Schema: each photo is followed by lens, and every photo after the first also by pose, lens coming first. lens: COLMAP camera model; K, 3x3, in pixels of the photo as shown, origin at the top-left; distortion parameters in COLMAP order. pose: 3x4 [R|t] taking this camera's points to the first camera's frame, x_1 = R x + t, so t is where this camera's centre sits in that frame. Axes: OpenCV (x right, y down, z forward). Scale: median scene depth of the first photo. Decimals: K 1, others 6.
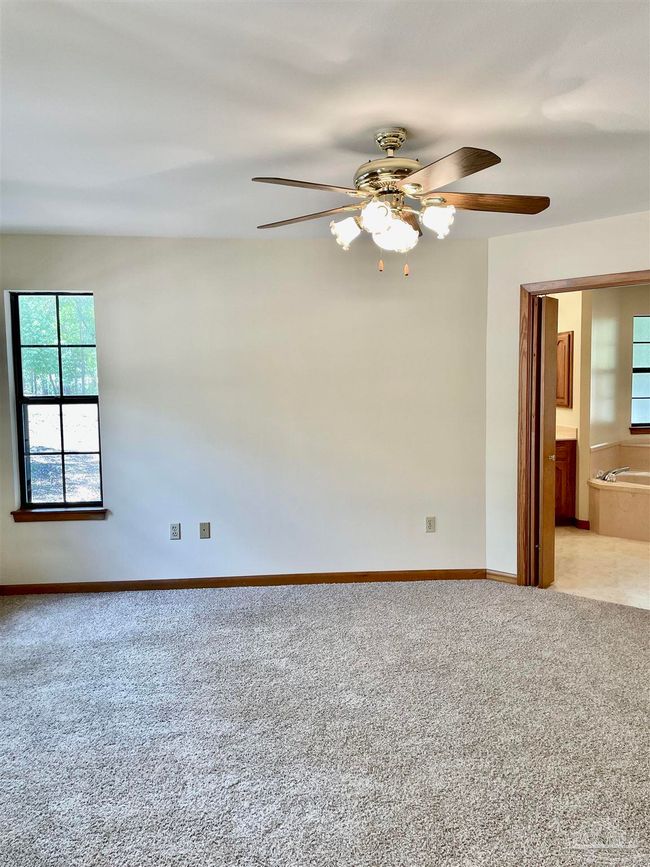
lens RADIAL K [[671.8, 0, 325.0], [0, 671.8, 433.5], [0, 0, 1]] dist [0.085036, -0.111802]
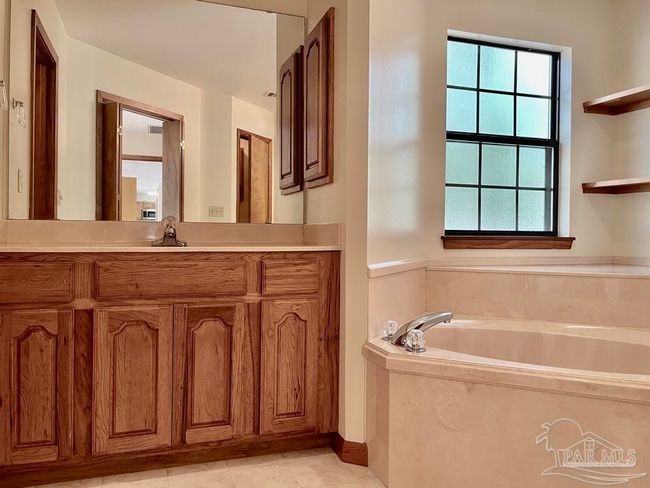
lens RADIAL K [[503.6, 0, 324.4], [0, 503.6, 237.9], [0, 0, 1]] dist [0.085036, -0.111802]
pose [[0.972539, 0.019118, 0.231953, 0.392543], [-0.003013, 0.997571, -0.069589, 0.033478], [-0.232720, 0.066979, 0.970235, 0.945722]]
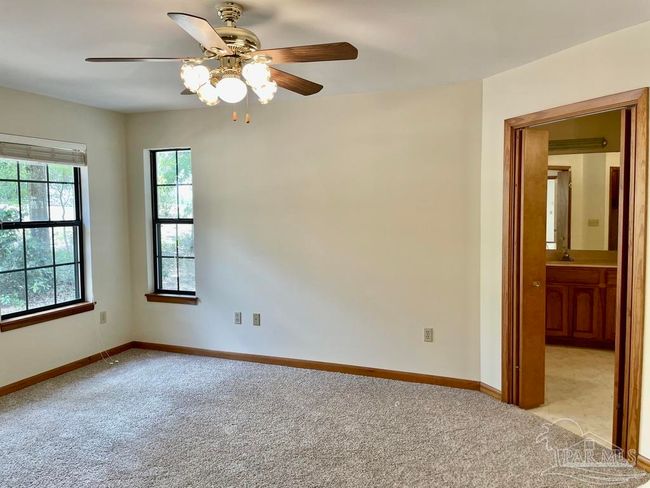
lens RADIAL K [[503.6, 0, 324.4], [0, 503.6, 237.9], [0, 0, 1]] dist [0.085036, -0.111802]
pose [[0.892192, 0.029728, -0.450676, 0.393732], [-0.036326, 0.999322, -0.005995, -0.017739], [0.450193, 0.021719, 0.892667, 0.157865]]
